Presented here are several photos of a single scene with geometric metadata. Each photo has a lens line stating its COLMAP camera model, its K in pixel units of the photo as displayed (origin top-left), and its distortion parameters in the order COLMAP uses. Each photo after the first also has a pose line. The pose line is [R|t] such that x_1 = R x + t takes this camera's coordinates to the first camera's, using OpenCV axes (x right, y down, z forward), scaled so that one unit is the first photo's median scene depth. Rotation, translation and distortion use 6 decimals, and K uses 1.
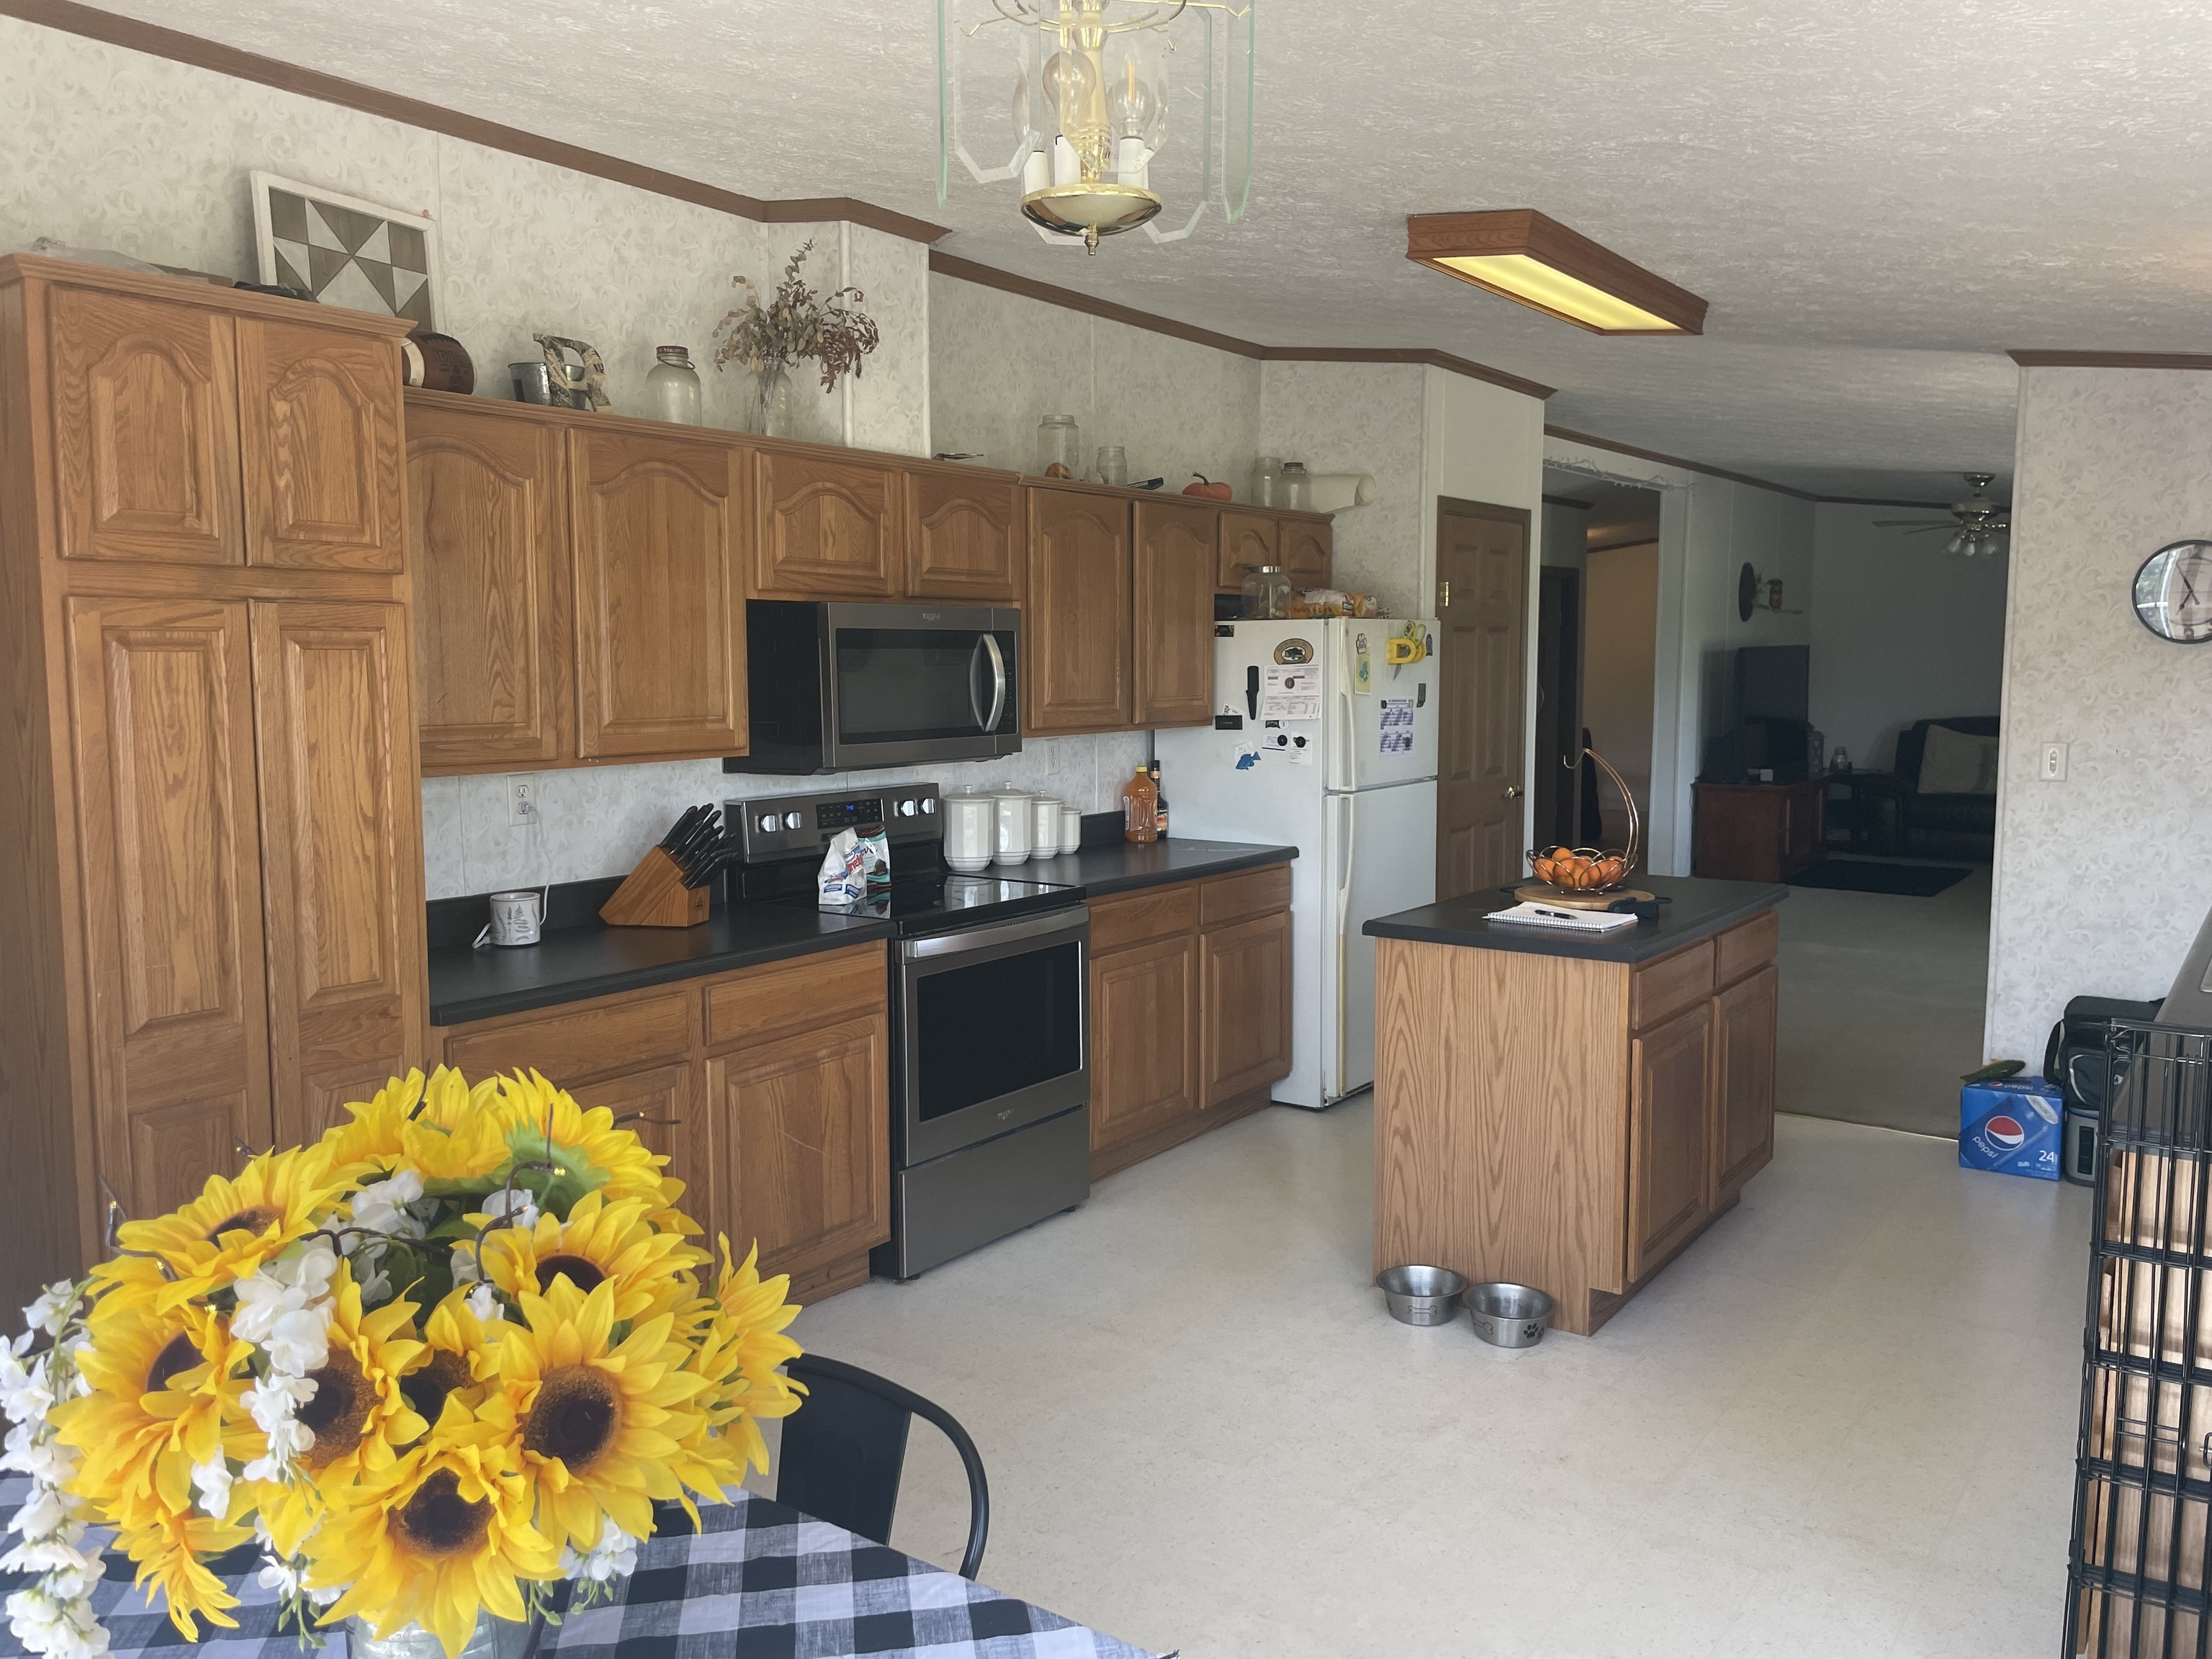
lens RADIAL K [[1731.2, 0, 1106.0], [0, 1731.2, 829.5], [0, 0, 1]] dist [0.097840, -0.147631]
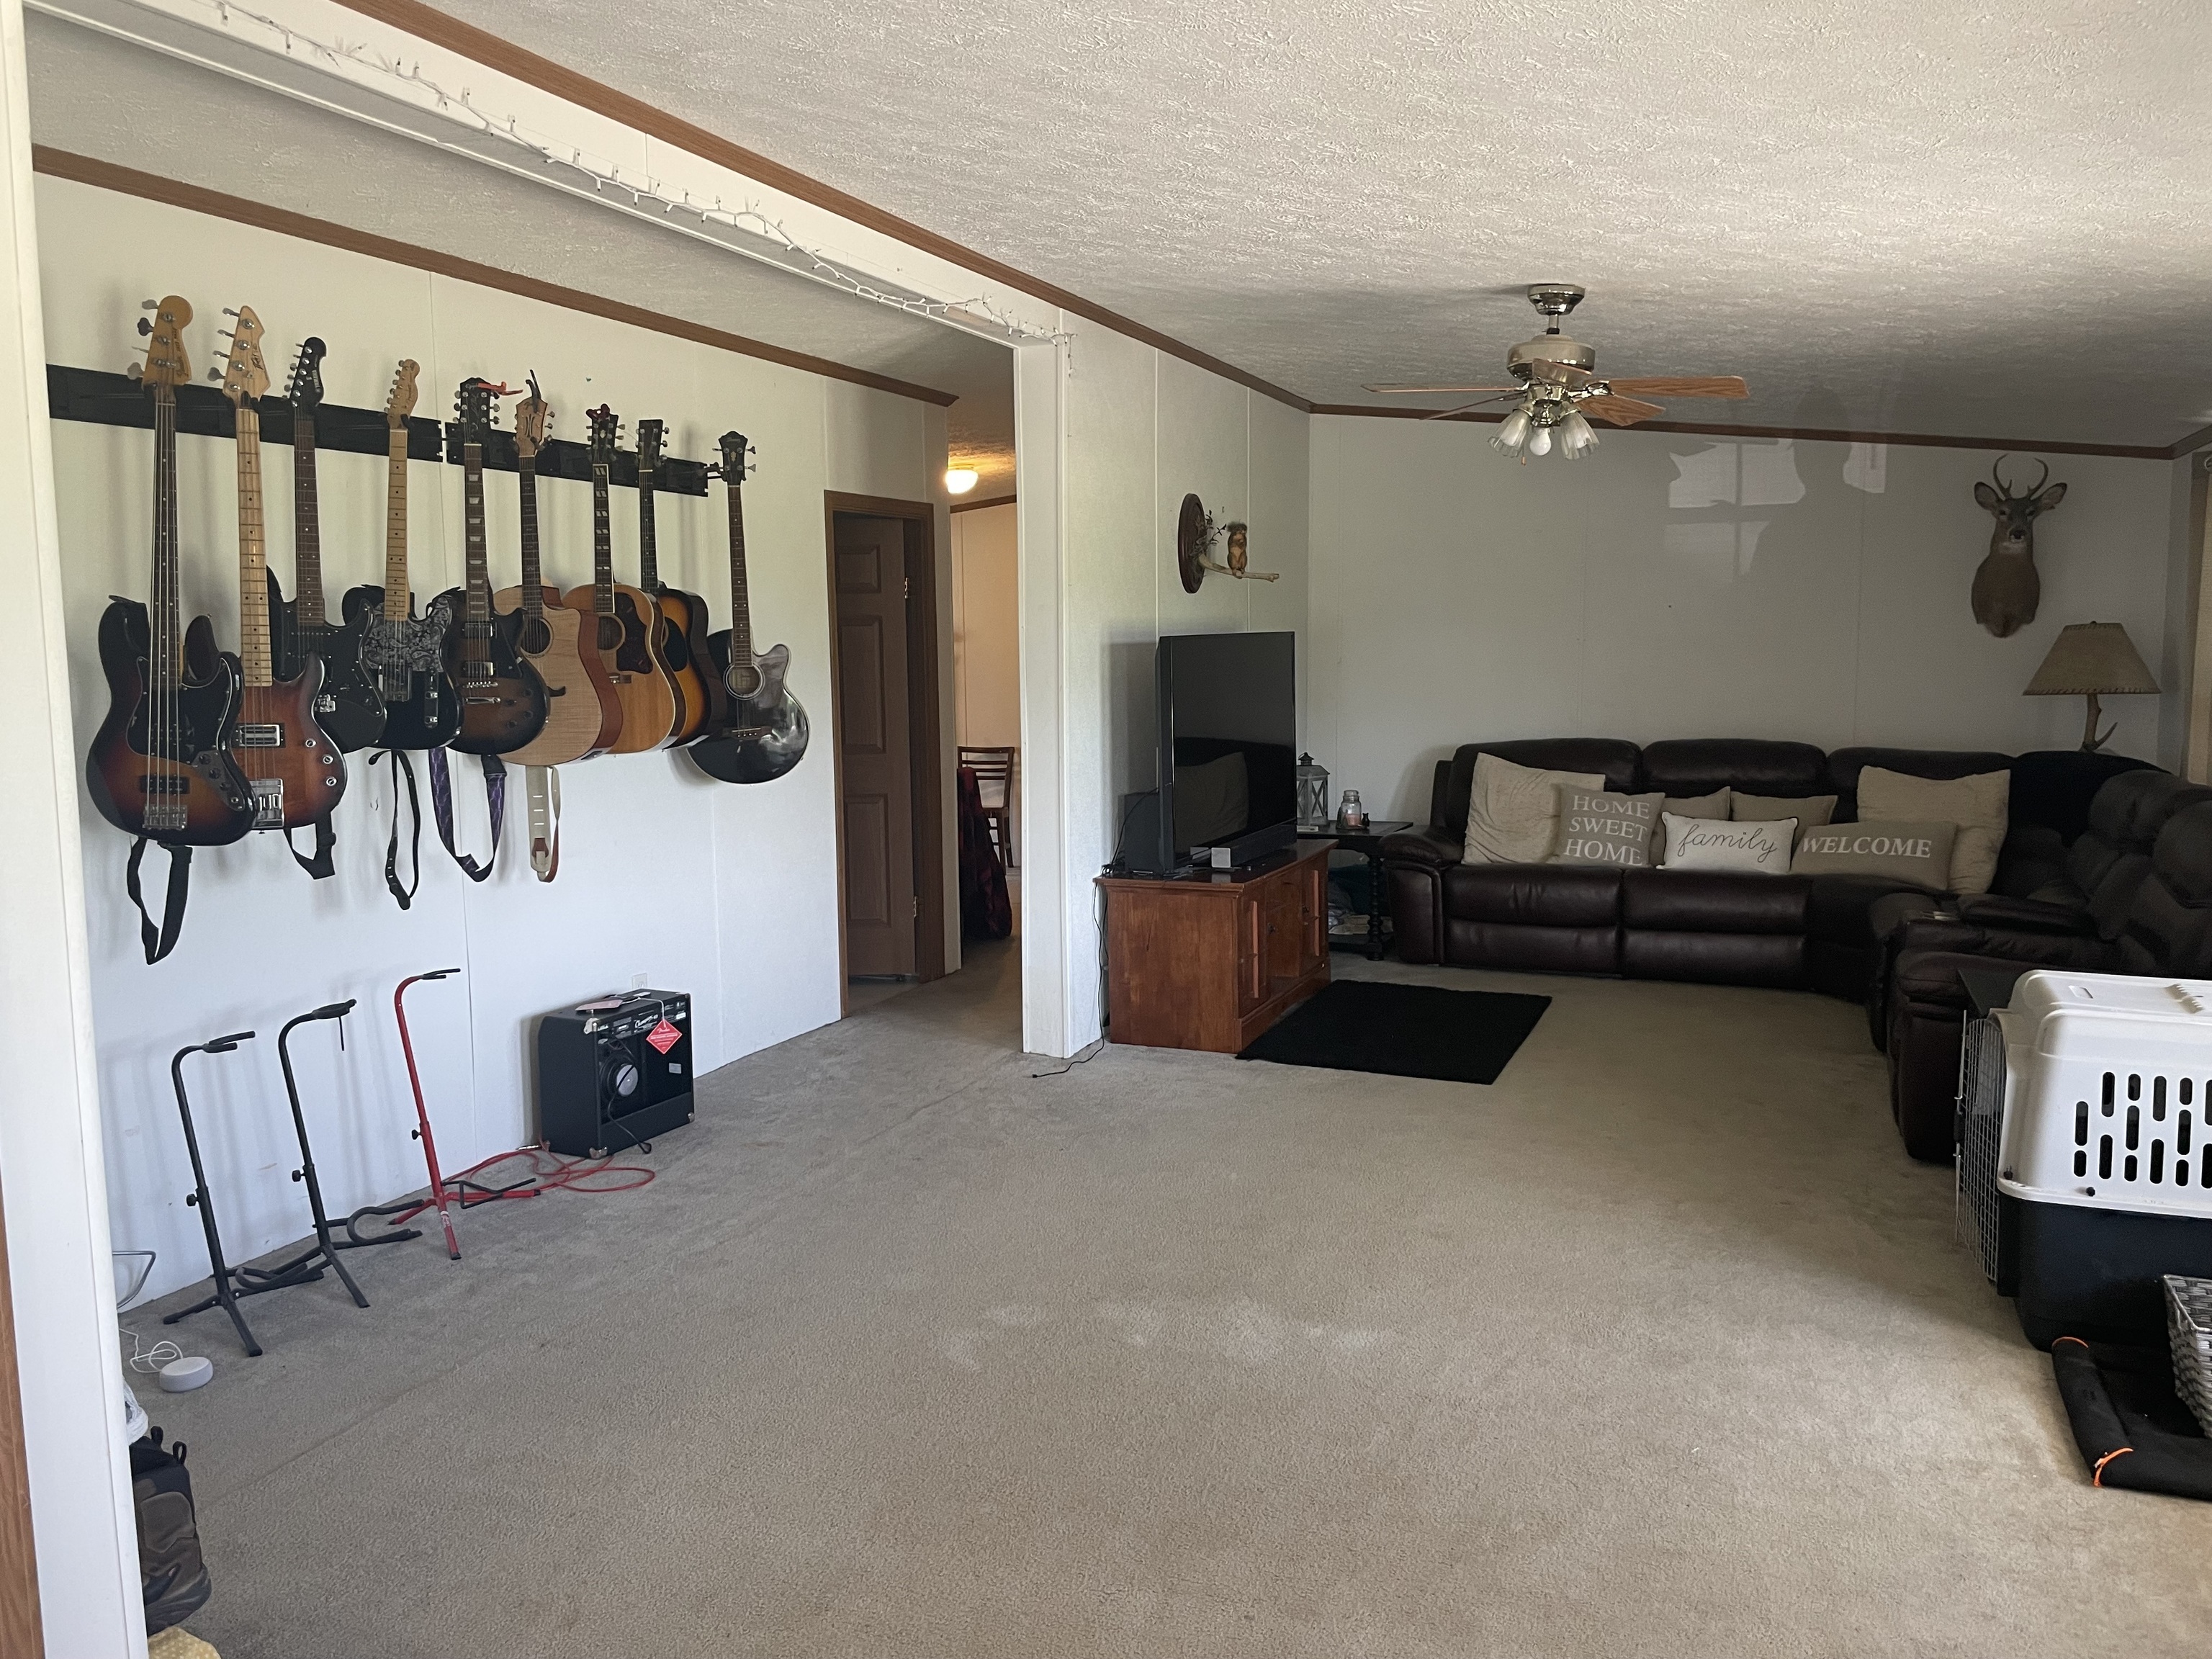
lens RADIAL K [[1731.2, 0, 1106.0], [0, 1731.2, 829.5], [0, 0, 1]] dist [0.097840, -0.147631]
pose [[0.974049, -0.032095, 0.224052, 0.200686], [0.030354, 0.999476, 0.011211, -0.045283], [-0.224294, -0.004120, 0.974513, 0.426481]]
